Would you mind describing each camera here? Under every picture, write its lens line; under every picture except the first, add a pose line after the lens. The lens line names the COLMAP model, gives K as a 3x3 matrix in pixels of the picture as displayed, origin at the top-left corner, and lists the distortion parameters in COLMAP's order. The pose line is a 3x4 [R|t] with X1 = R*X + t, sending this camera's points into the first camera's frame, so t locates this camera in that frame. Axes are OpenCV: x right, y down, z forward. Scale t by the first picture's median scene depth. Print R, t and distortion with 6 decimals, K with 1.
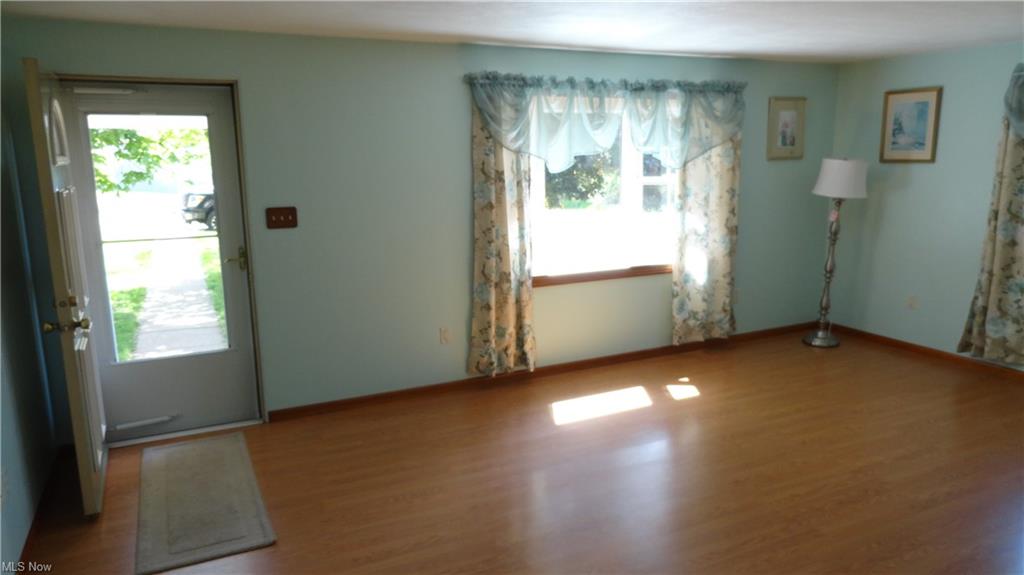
lens RADIAL K [[703.5, 0, 512.5], [0, 703.5, 286.4], [0, 0, 1]] dist [0.000276, 0.005337]
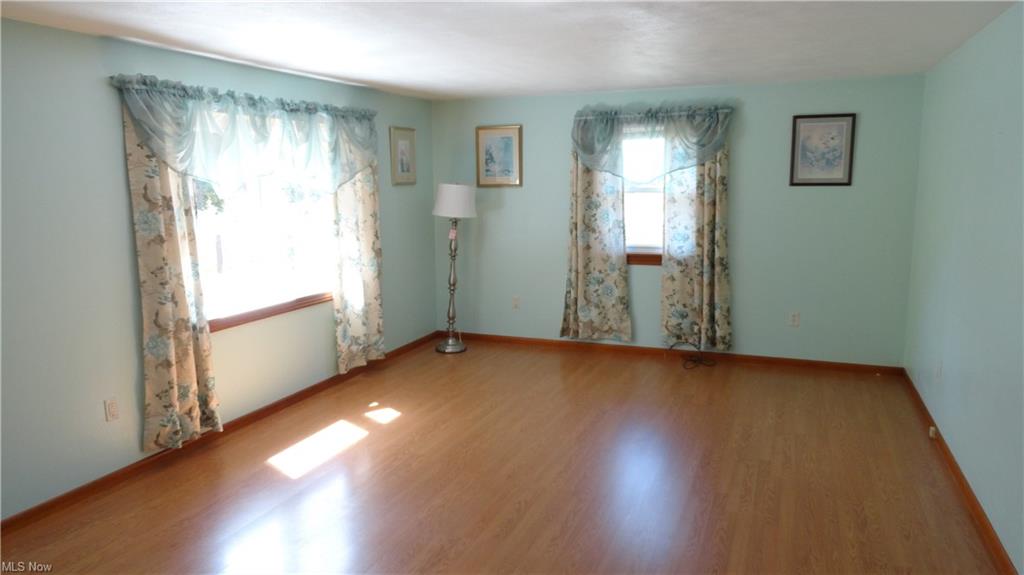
lens RADIAL K [[703.5, 0, 512.3], [0, 703.5, 289.2], [0, 0, 1]] dist [0.000276, 0.005337]
pose [[0.746868, -0.100051, 0.657403, -0.250904], [0.128065, 0.991751, 0.005444, -0.008902], [-0.652524, 0.080124, 0.753520, 0.116140]]
